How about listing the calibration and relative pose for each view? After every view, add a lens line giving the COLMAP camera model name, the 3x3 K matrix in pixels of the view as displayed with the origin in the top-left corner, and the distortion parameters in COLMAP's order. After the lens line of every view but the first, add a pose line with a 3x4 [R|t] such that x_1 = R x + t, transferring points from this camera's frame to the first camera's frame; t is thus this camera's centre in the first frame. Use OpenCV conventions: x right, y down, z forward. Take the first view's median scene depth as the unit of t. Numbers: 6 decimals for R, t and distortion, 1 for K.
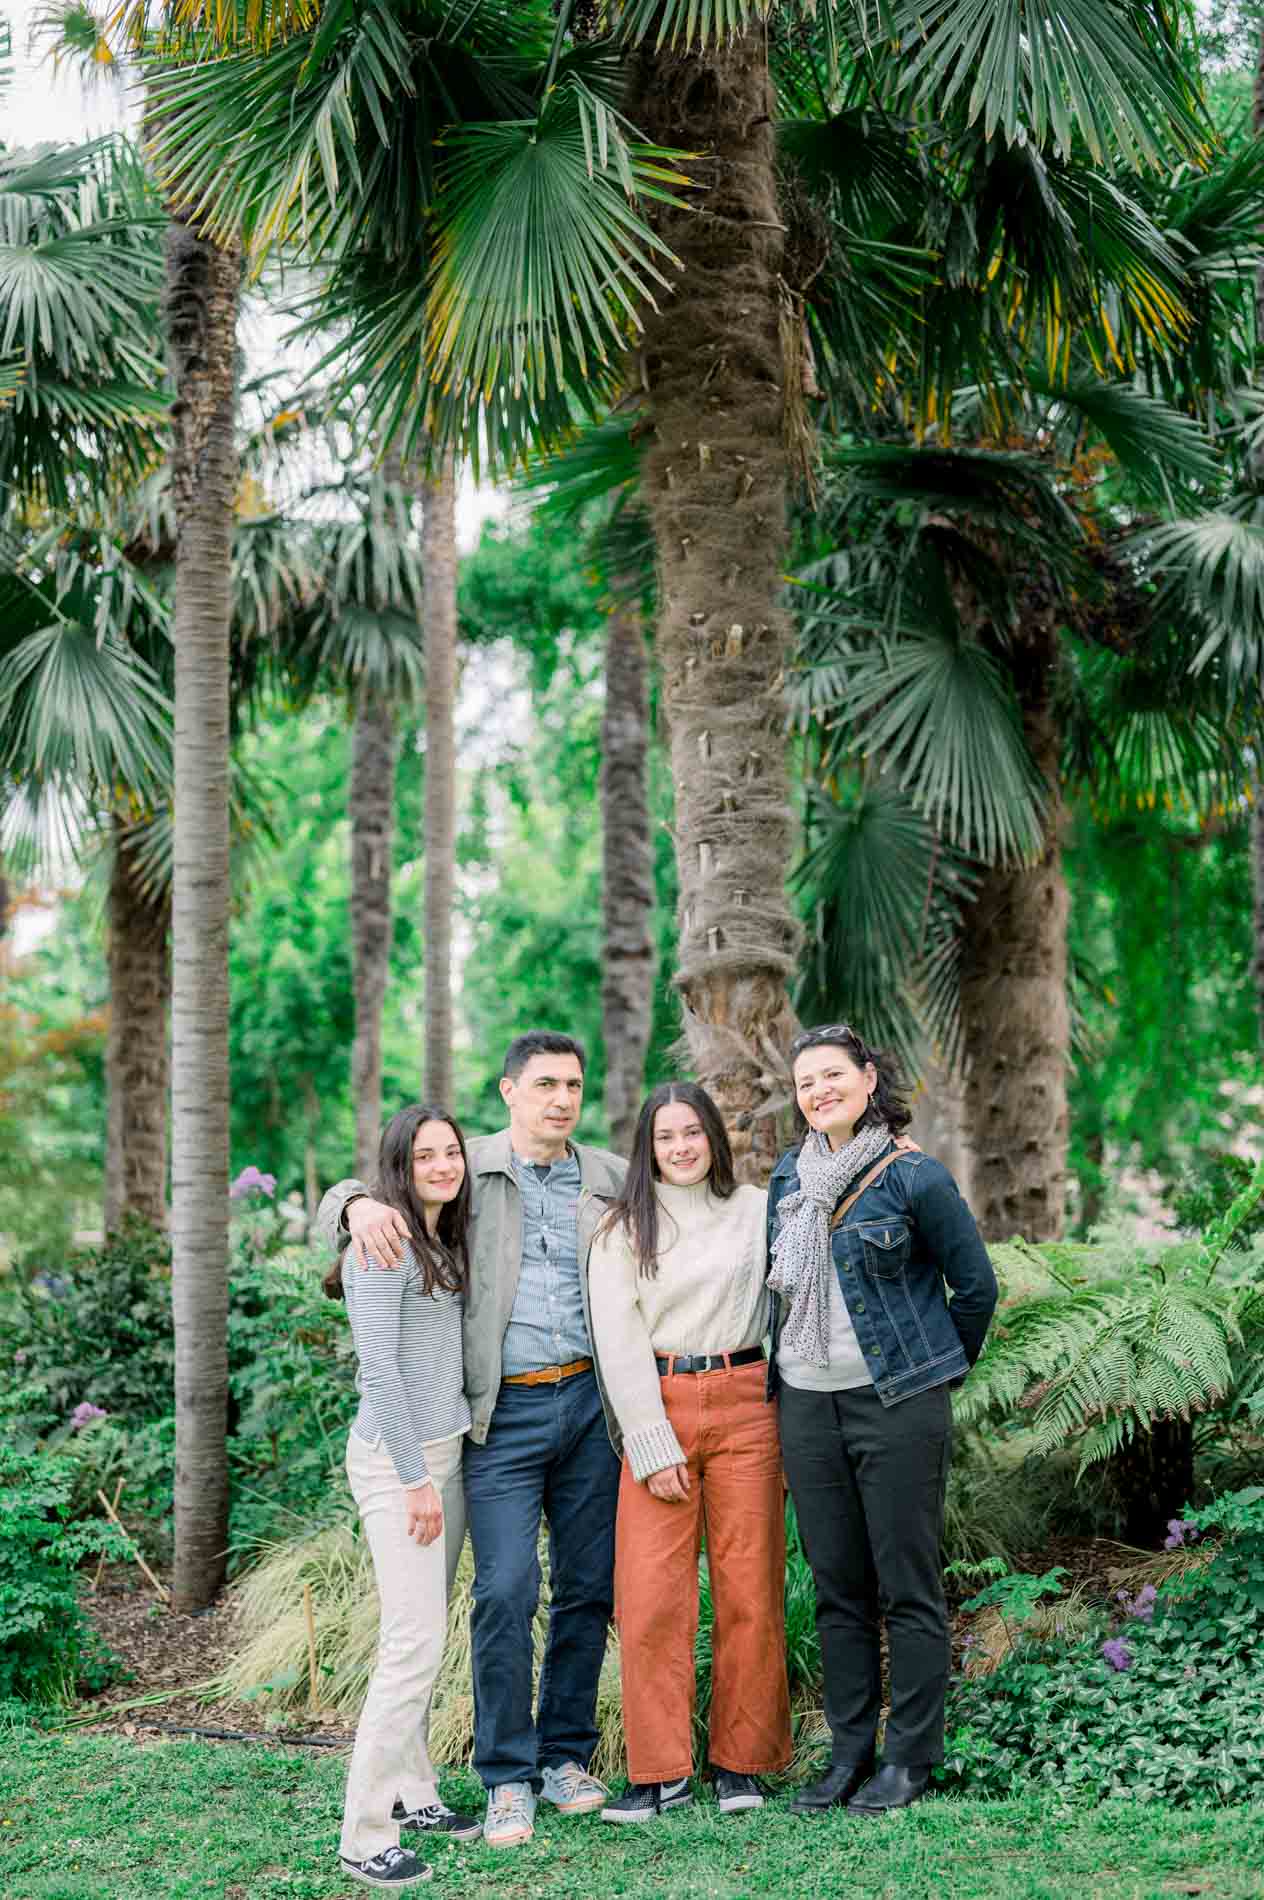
lens RADIAL K [[3008.1, 0, 632.0], [0, 3008.1, 950.0], [0, 0, 1]] dist [-0.266099, 1.904471]
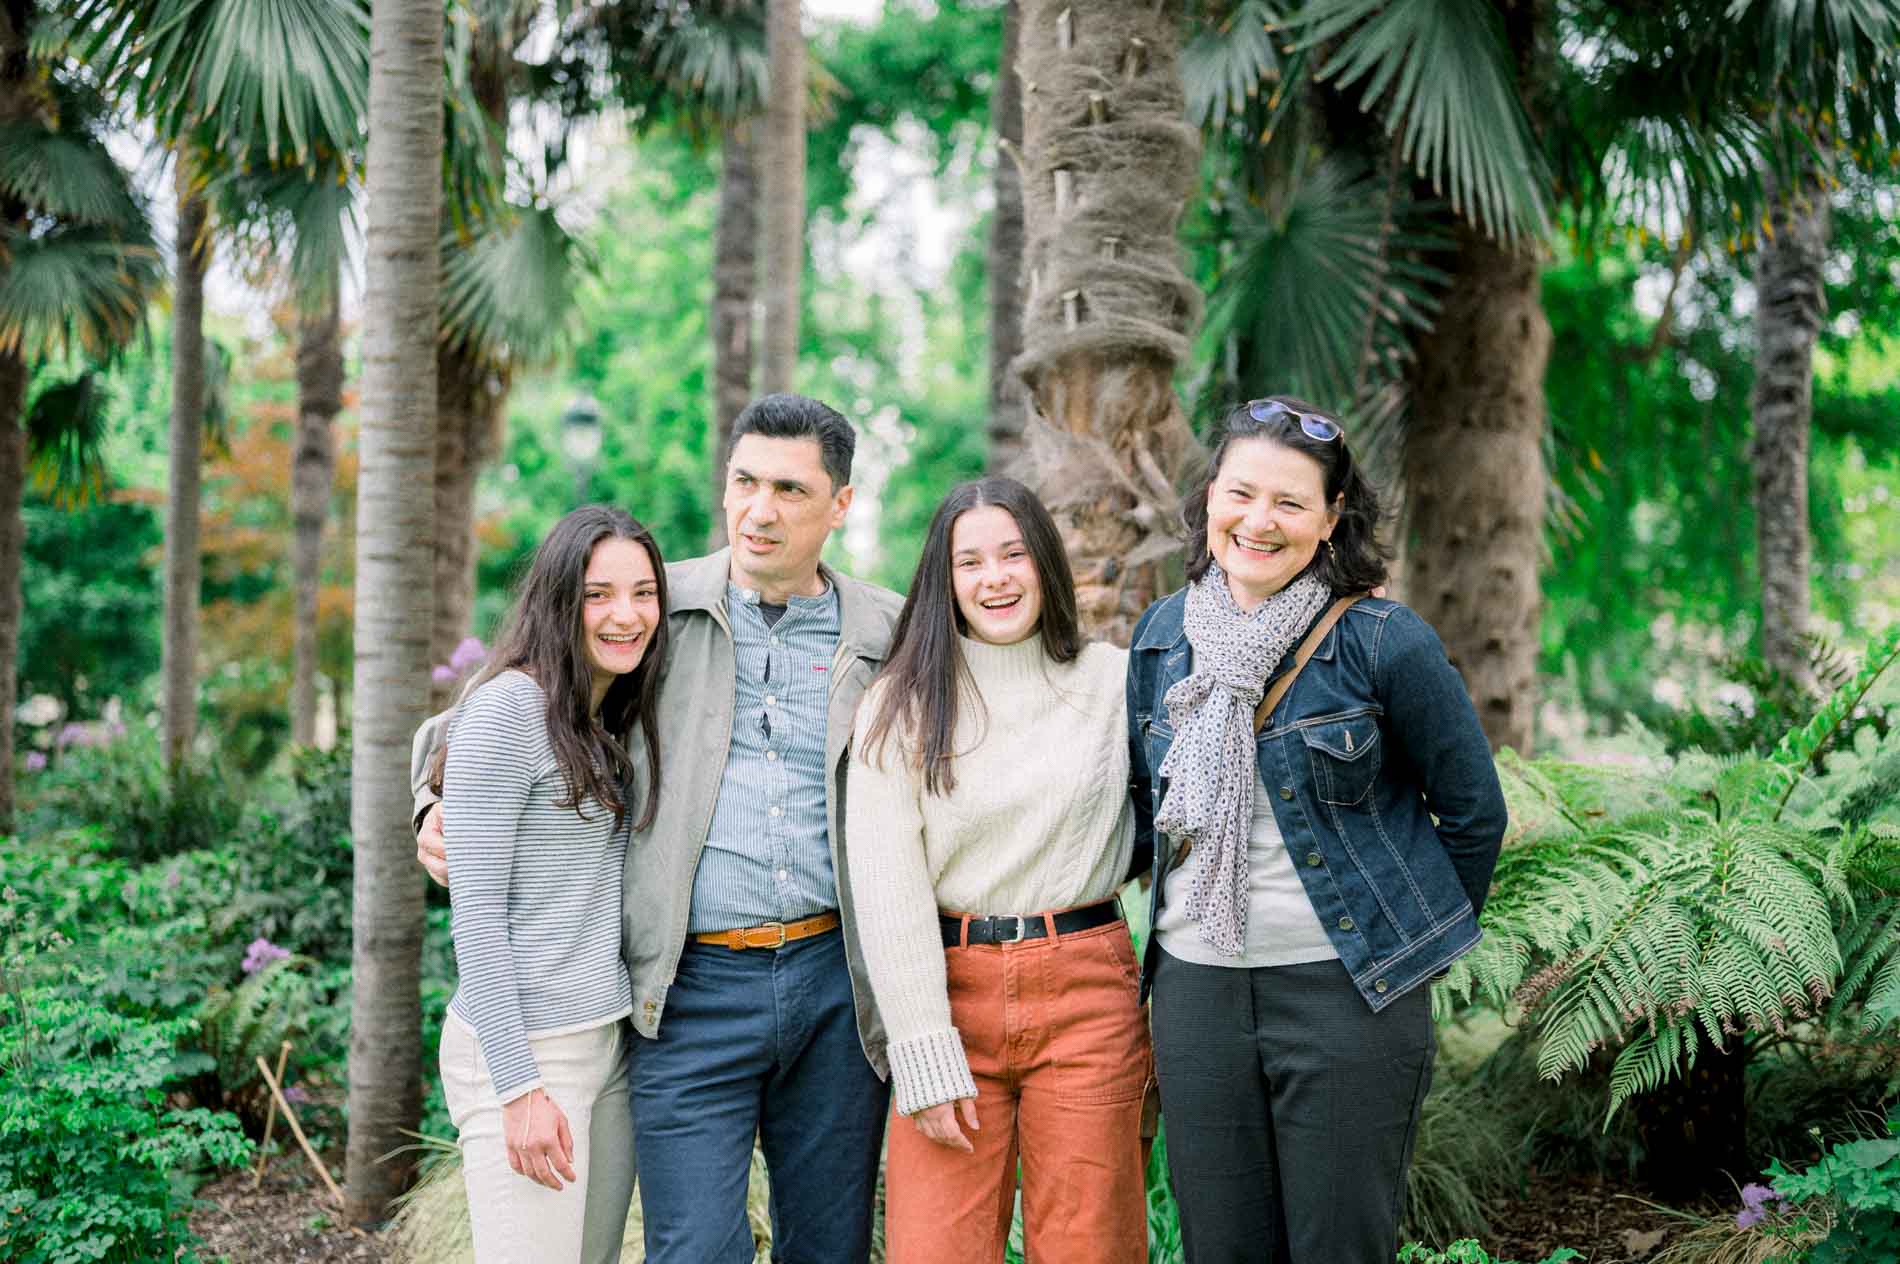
lens RADIAL K [[2735.9, 0, 950.0], [0, 2735.9, 632.0], [0, 0, 1]] dist [-0.002841, 0.014221]
pose [[0.998852, 0.023288, -0.041858, 0.027220], [-0.021436, 0.998795, 0.044155, 0.044152], [0.042836, -0.043207, 0.998147, 0.363256]]
